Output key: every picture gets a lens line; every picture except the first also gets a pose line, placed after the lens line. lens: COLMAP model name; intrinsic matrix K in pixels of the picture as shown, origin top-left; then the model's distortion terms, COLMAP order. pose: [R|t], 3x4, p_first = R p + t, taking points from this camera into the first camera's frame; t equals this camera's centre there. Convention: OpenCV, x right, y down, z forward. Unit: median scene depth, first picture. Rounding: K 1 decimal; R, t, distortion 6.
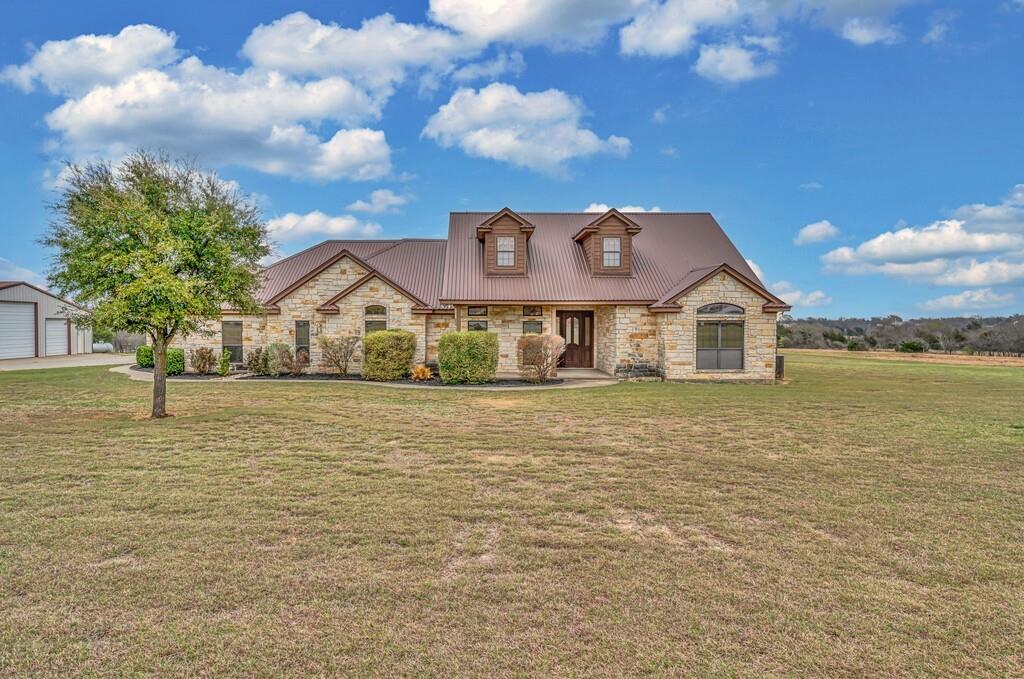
lens RADIAL K [[585.1, 0, 510.3], [0, 585.1, 339.3], [0, 0, 1]] dist [0.001874, 0.000017]
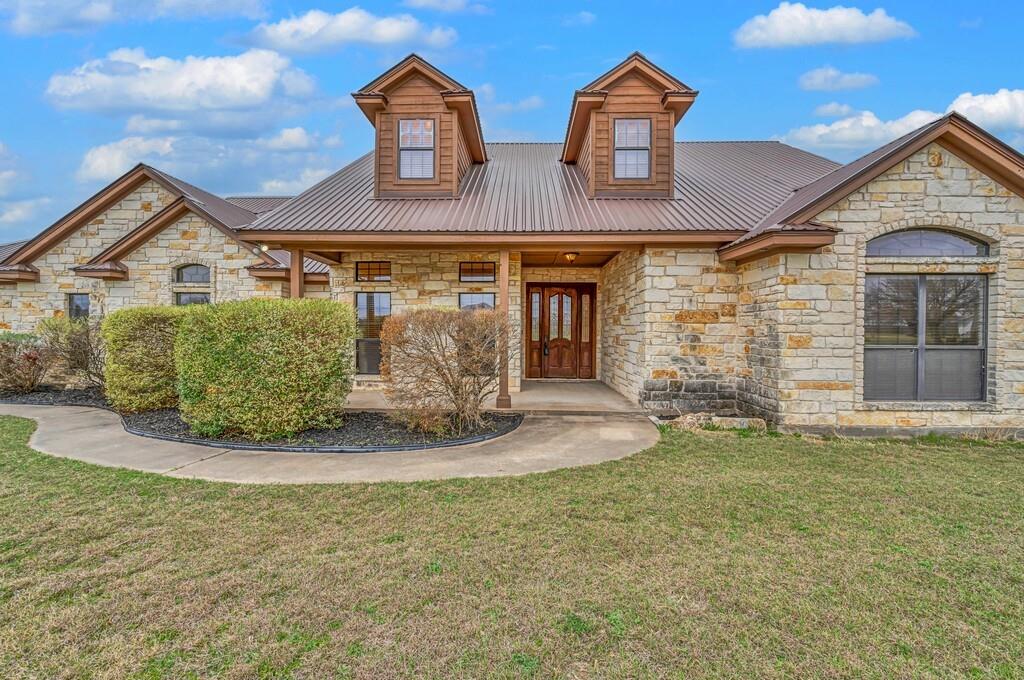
lens RADIAL K [[407.9, 0, 518.0], [0, 407.9, 340.8], [0, 0, 1]] dist [-0.001418, -0.000008]
pose [[0.998210, 0.006684, -0.059424, 0.101065], [-0.006967, 0.999965, -0.004559, 0.013873], [0.059392, 0.004965, 0.998222, 0.667040]]
